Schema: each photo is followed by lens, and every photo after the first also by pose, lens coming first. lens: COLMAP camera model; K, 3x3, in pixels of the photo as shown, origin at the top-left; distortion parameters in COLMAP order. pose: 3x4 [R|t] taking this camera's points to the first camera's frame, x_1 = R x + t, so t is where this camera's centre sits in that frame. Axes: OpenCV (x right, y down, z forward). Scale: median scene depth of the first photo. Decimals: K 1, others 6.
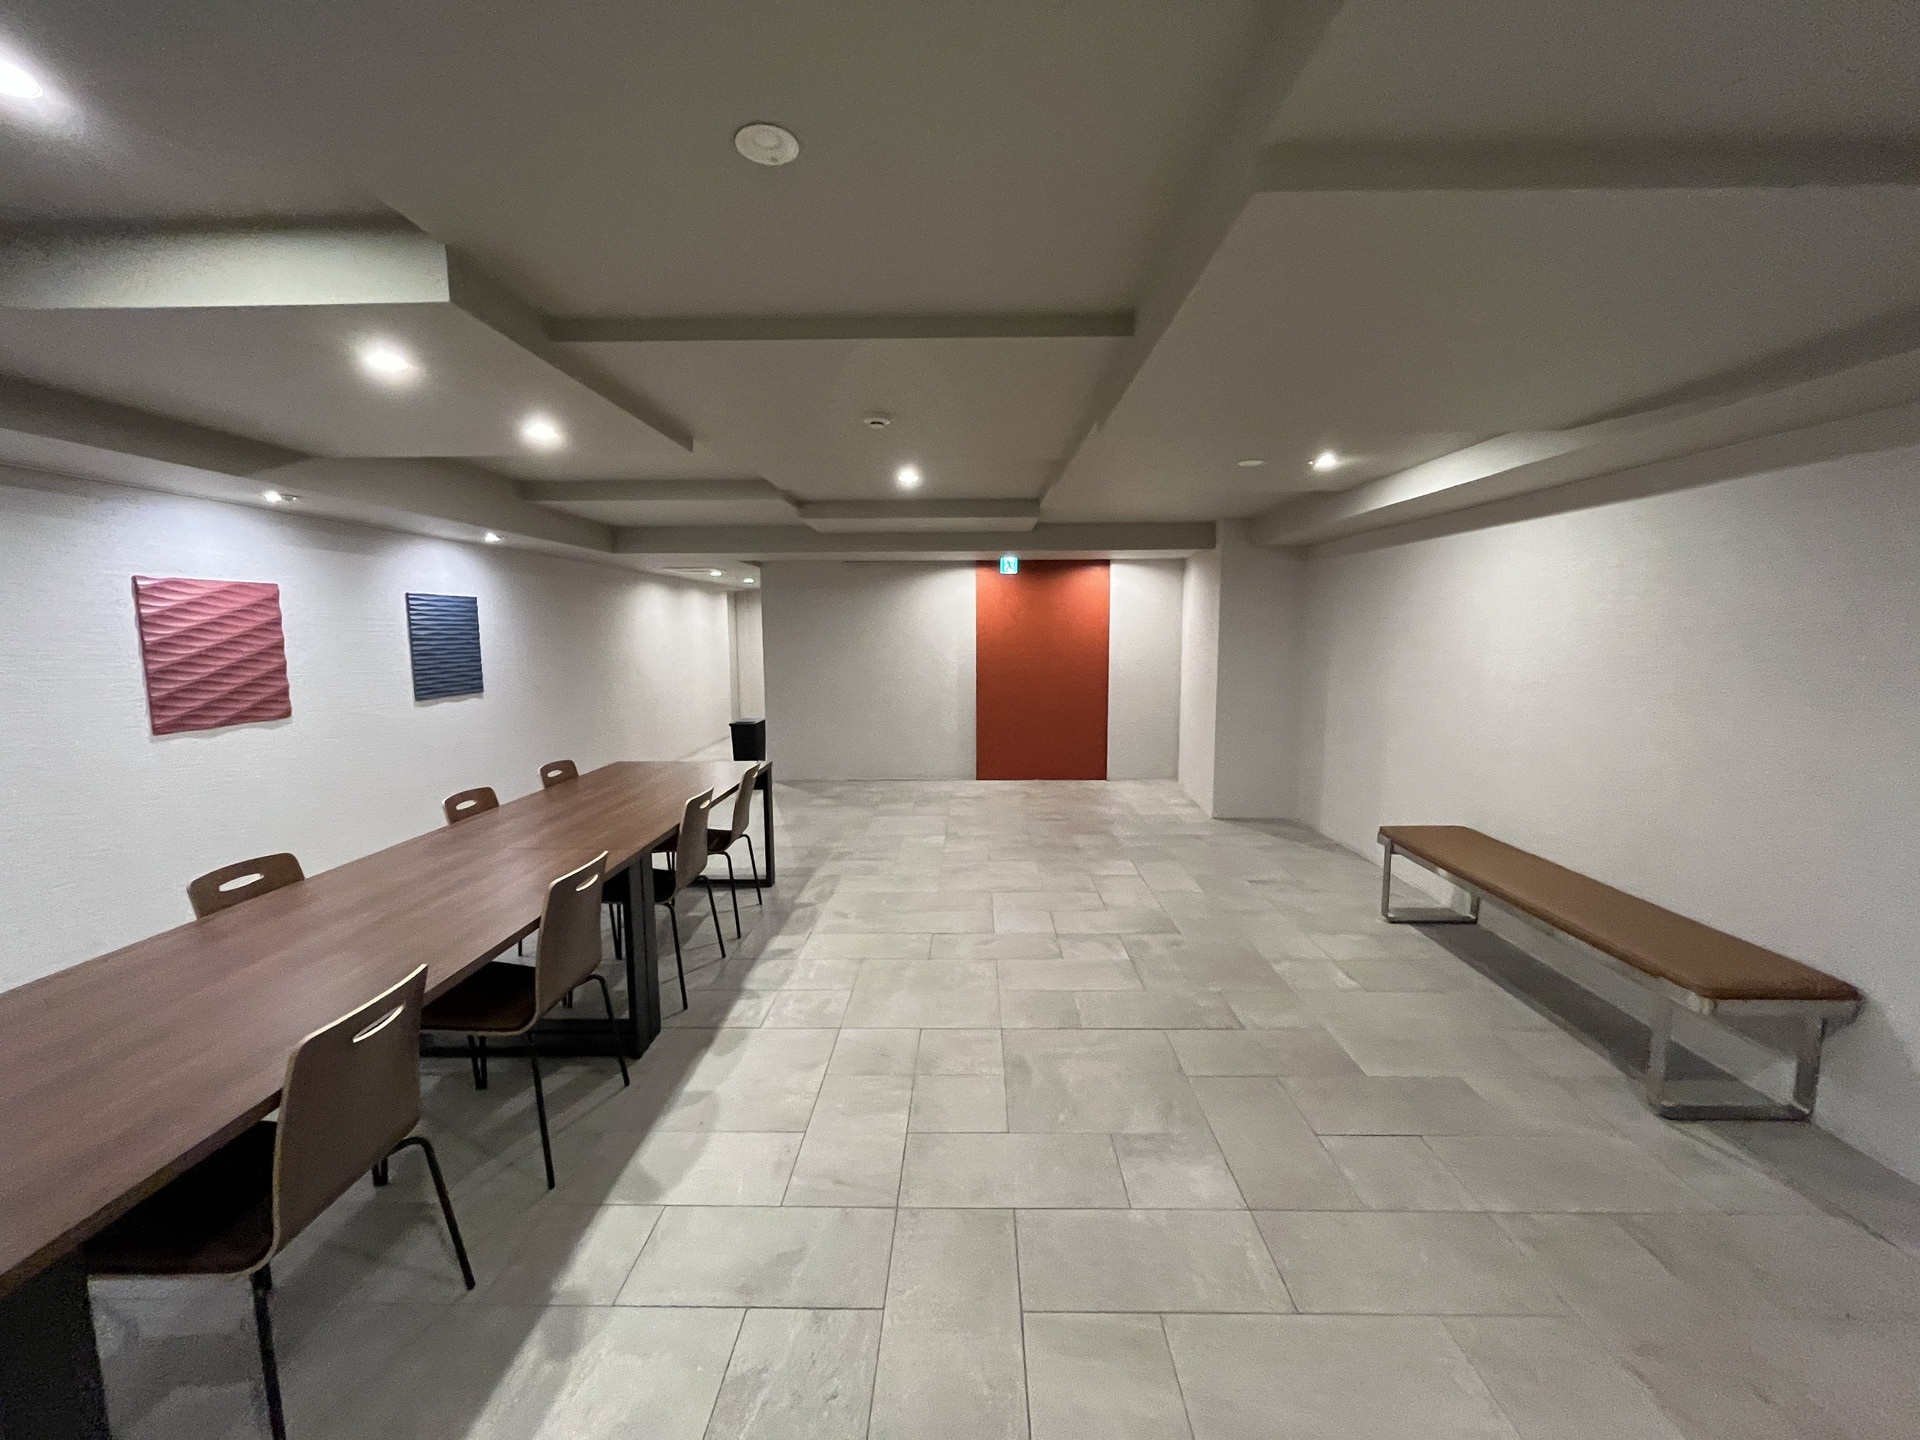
lens RADIAL K [[785.1, 0, 954.5], [0, 785.1, 723.5], [0, 0, 1]] dist [-0.003033, 0.000116]
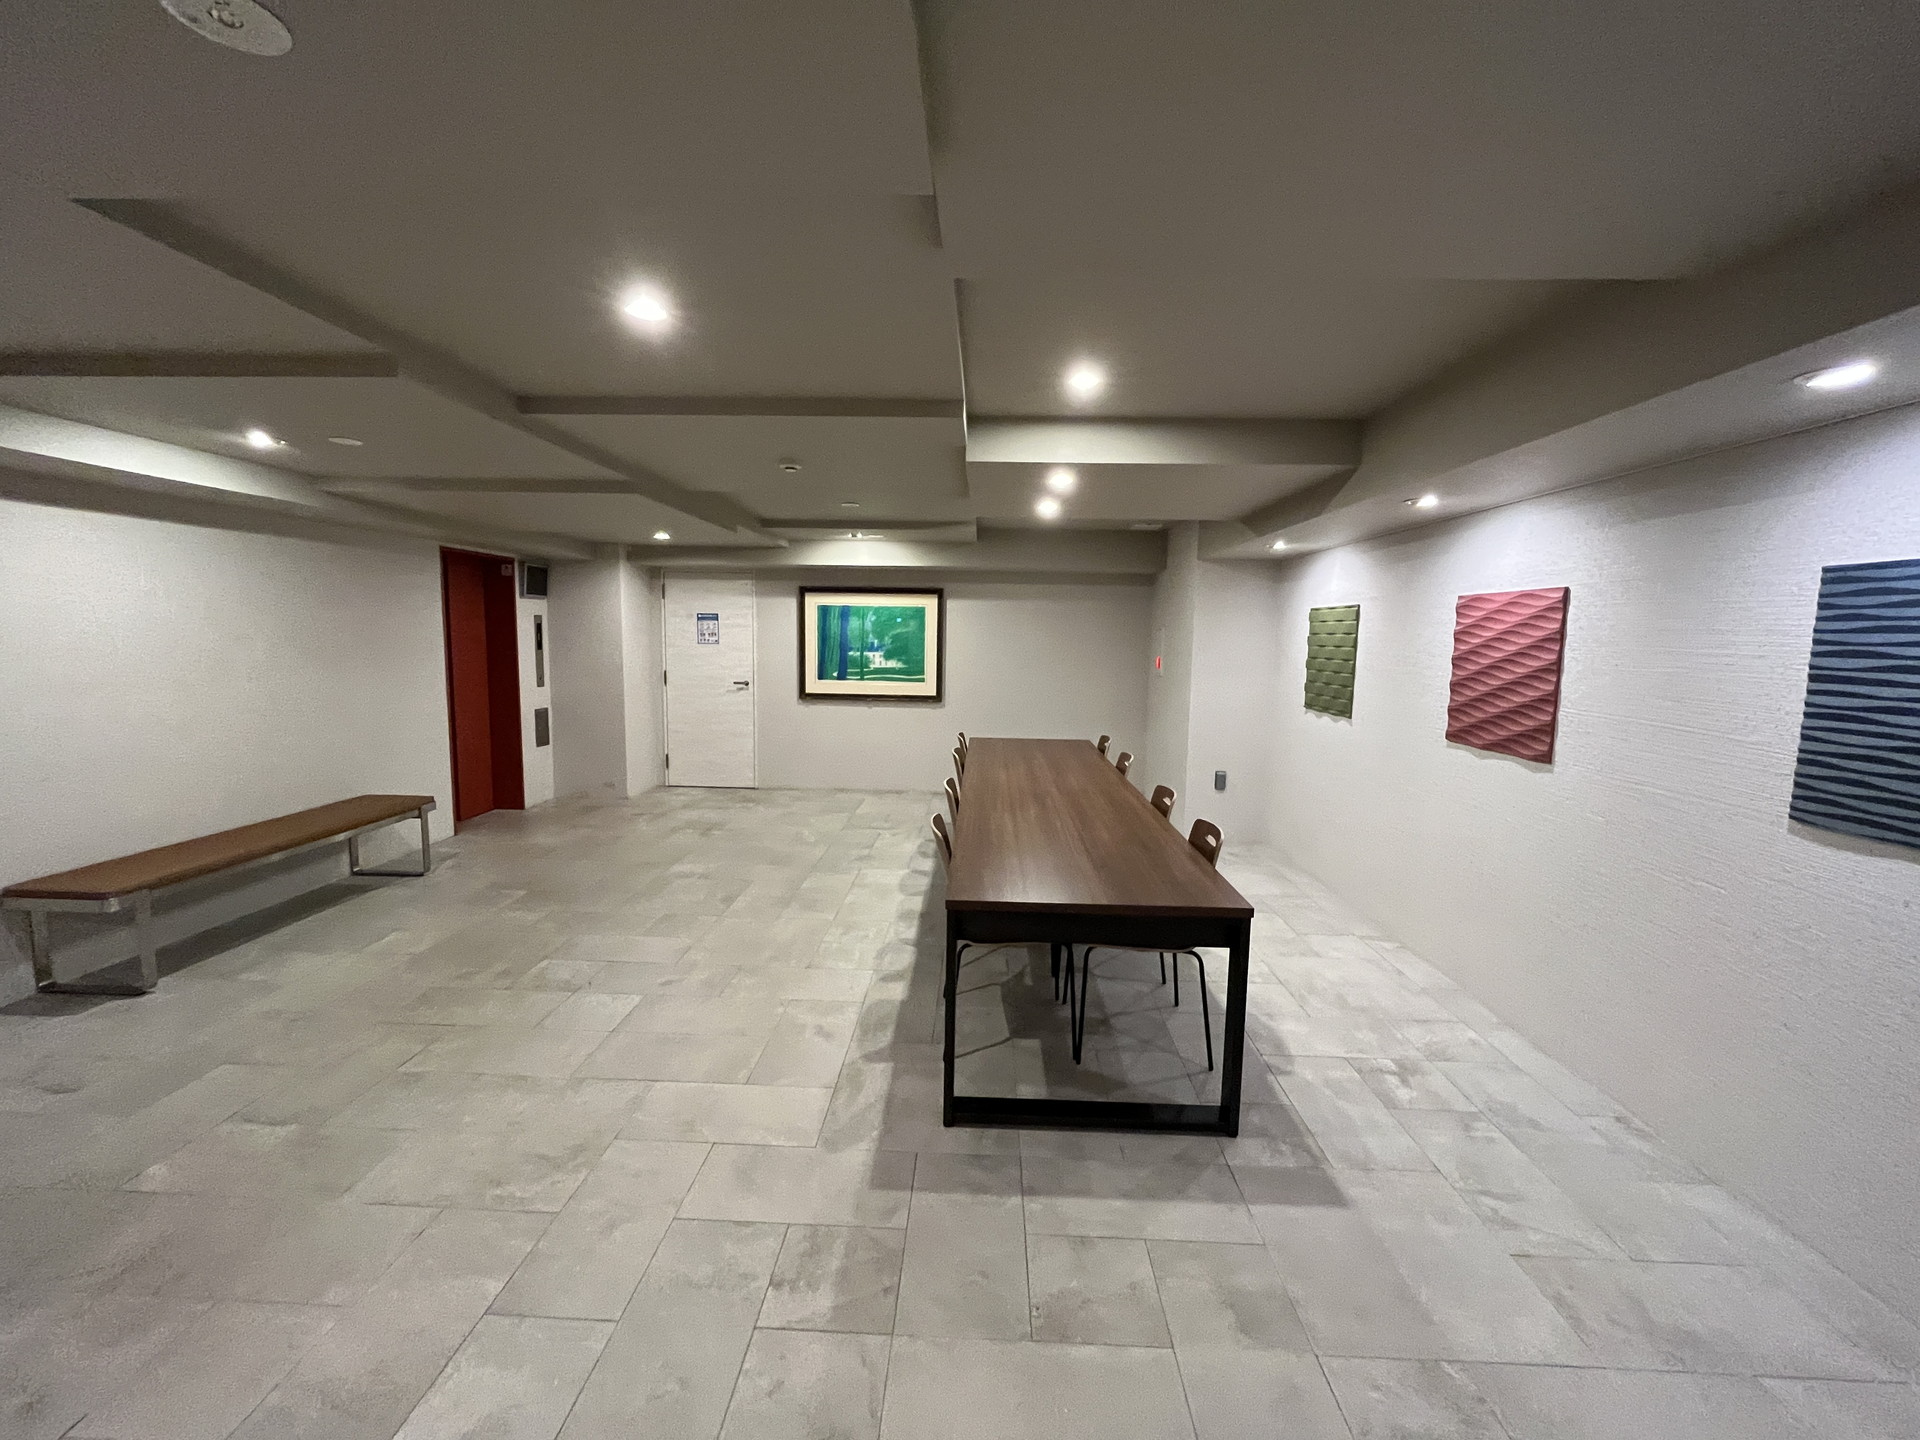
lens RADIAL K [[785.1, 0, 958.6], [0, 785.1, 715.4], [0, 0, 1]] dist [-0.003033, 0.000116]
pose [[-0.999874, -0.011973, 0.010377, -0.319439], [-0.009328, 0.974252, 0.225267, -0.241180], [-0.012807, 0.225142, -0.974242, 1.920330]]
